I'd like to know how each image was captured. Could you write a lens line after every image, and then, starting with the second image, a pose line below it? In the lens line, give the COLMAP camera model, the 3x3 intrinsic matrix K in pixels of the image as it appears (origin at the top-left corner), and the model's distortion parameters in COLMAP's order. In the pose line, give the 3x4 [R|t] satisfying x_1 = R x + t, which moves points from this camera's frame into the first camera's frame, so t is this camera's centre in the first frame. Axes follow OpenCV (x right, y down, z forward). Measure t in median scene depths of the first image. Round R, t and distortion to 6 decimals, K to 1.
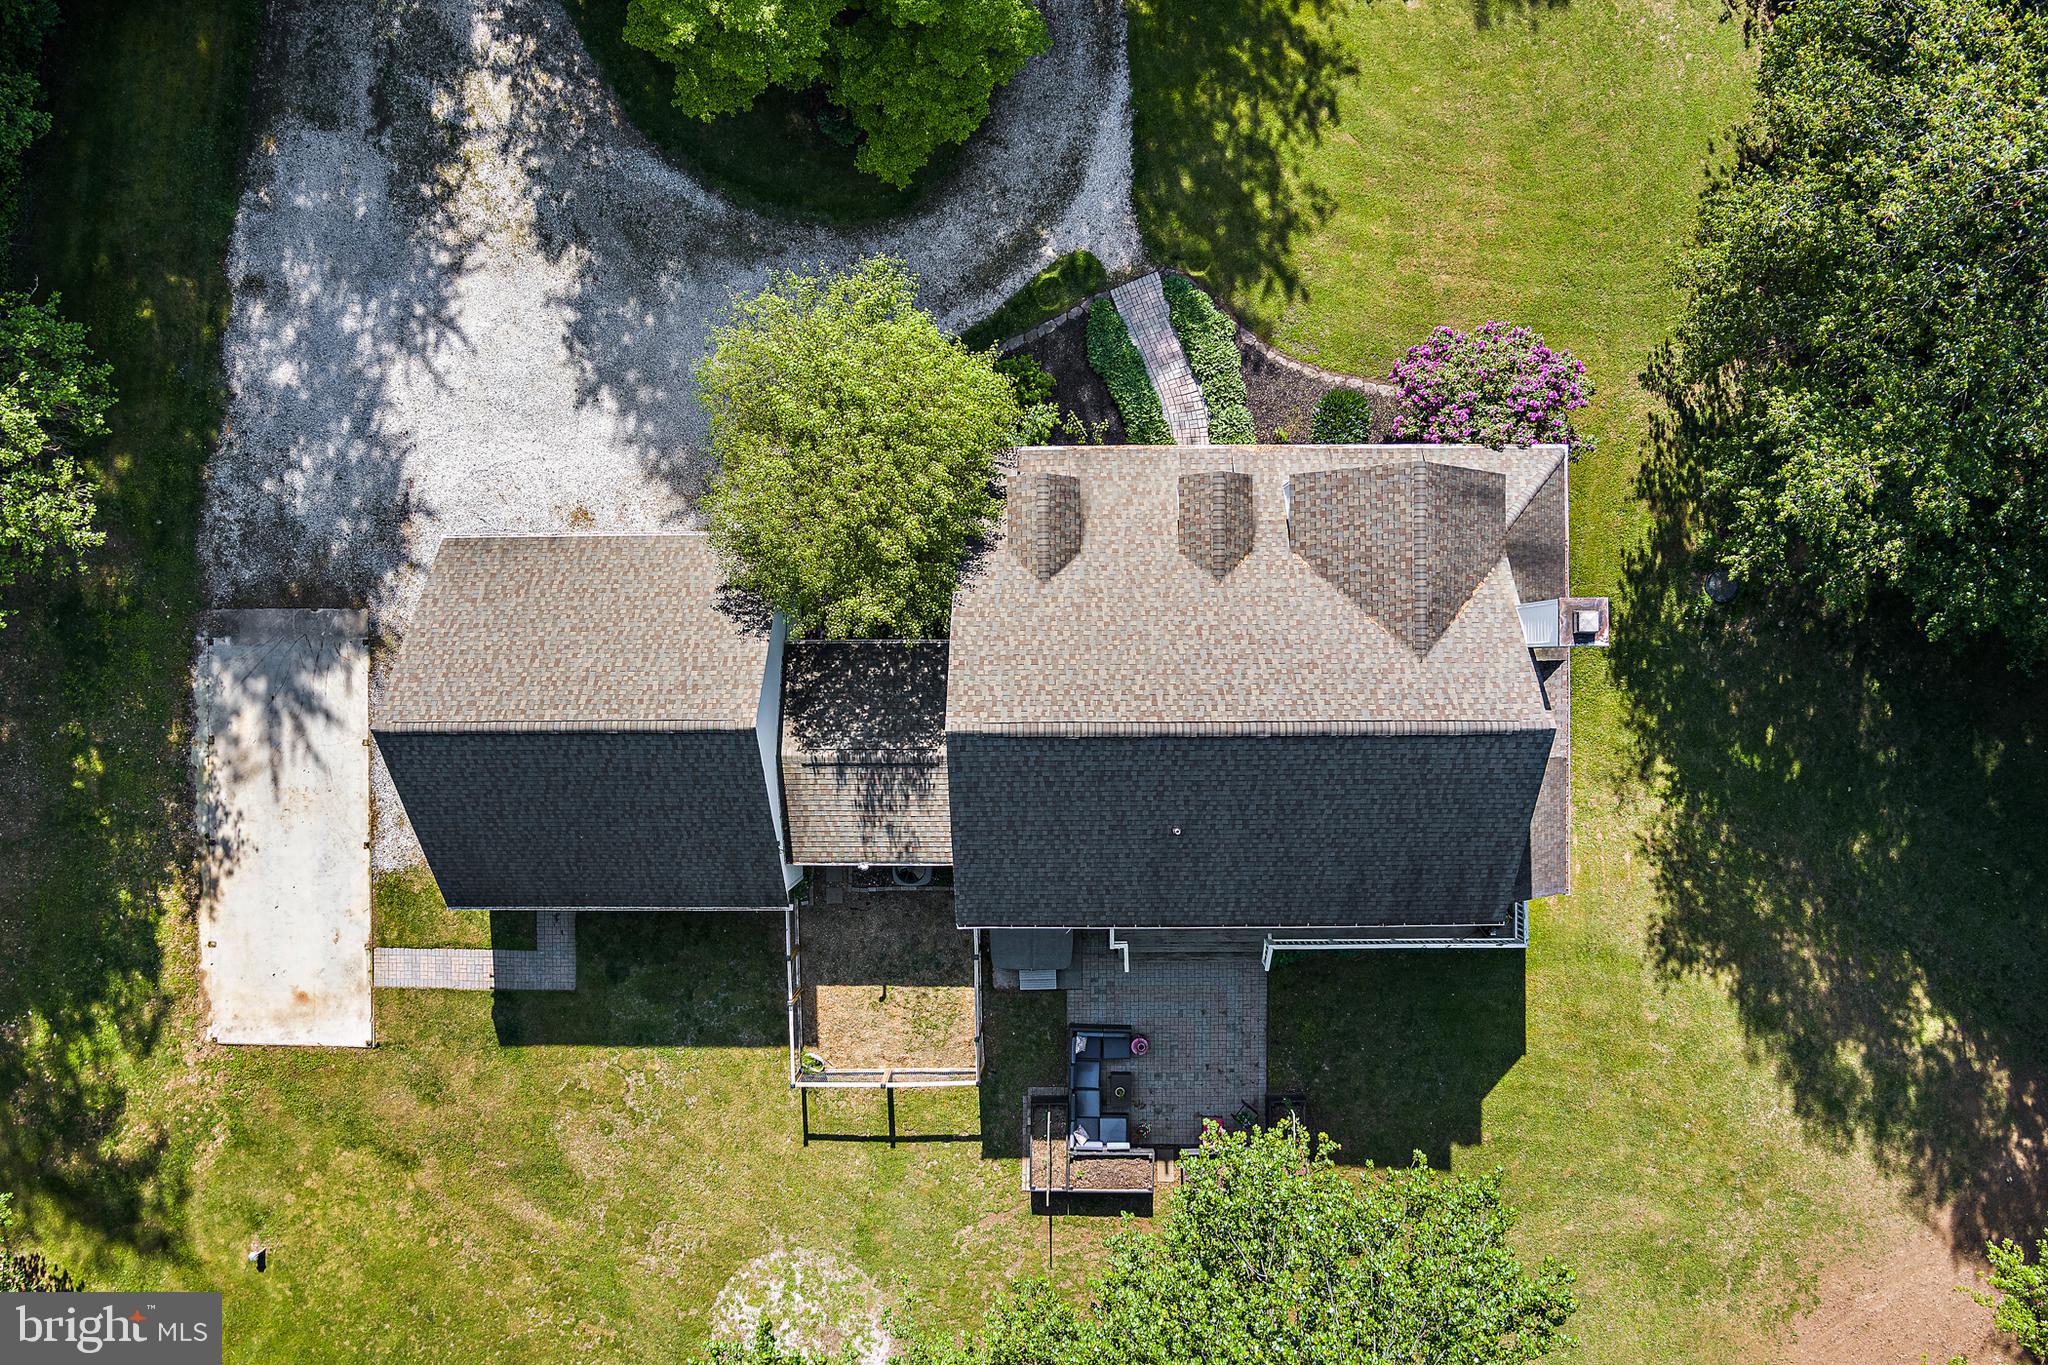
lens RADIAL K [[4227.7, 0, 1026.4], [0, 4227.7, 686.7], [0, 0, 1]] dist [-0.216736, 0.000000]
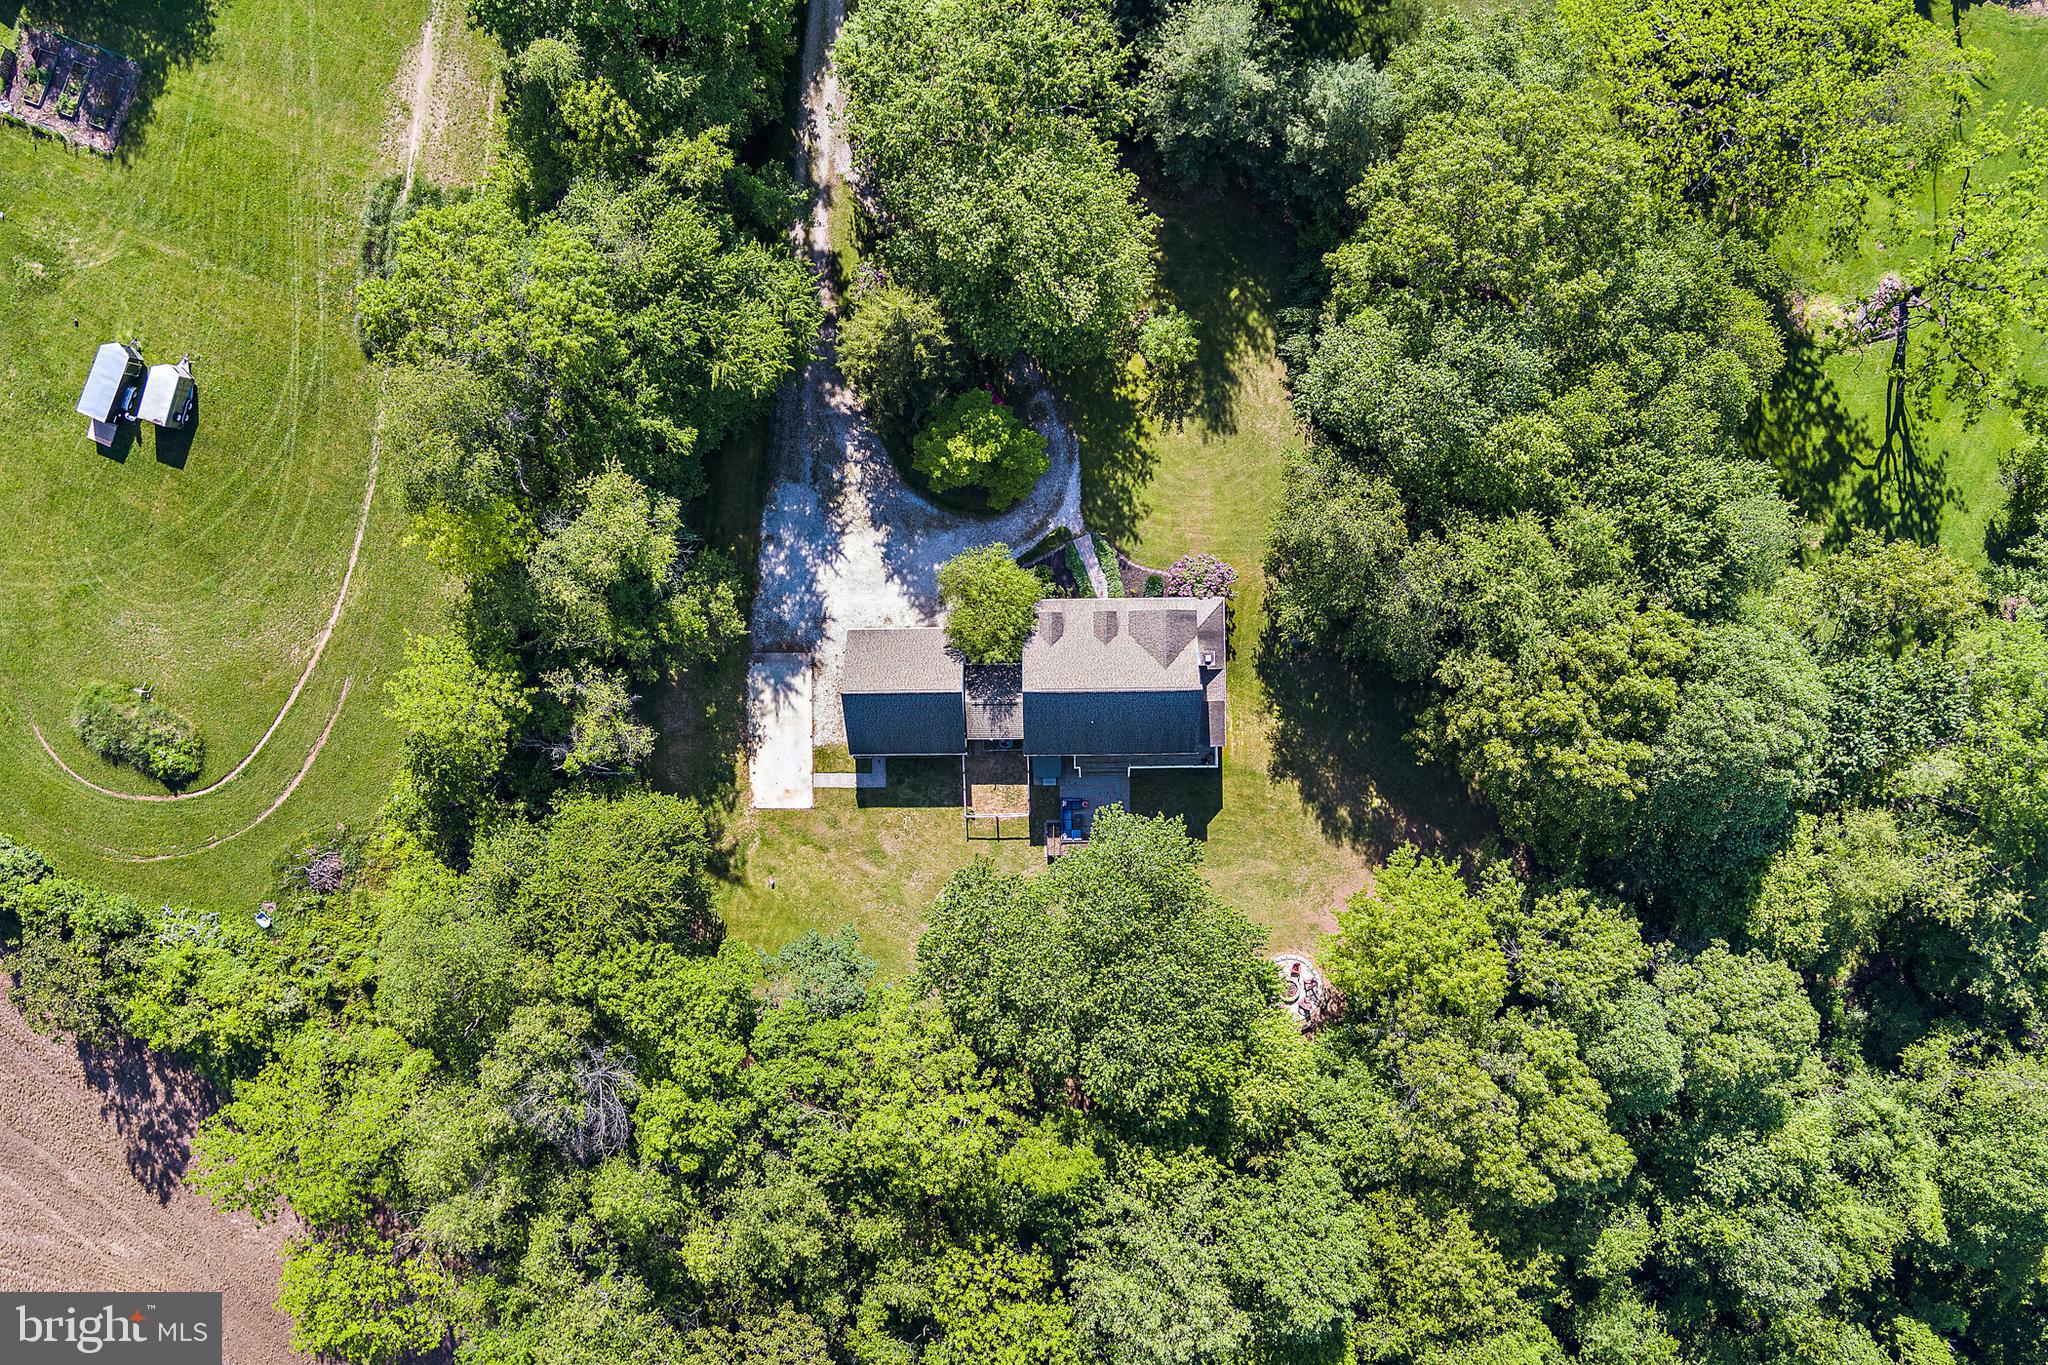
lens RADIAL K [[4227.7, 0, 1023.2], [0, 4227.7, 681.1], [0, 0, 1]] dist [-0.216736, 0.000000]
pose [[0.999972, -0.005797, 0.004680, -0.027695], [0.005807, 0.999981, -0.002127, 0.007020], [-0.004667, 0.002154, 0.999987, -1.849169]]
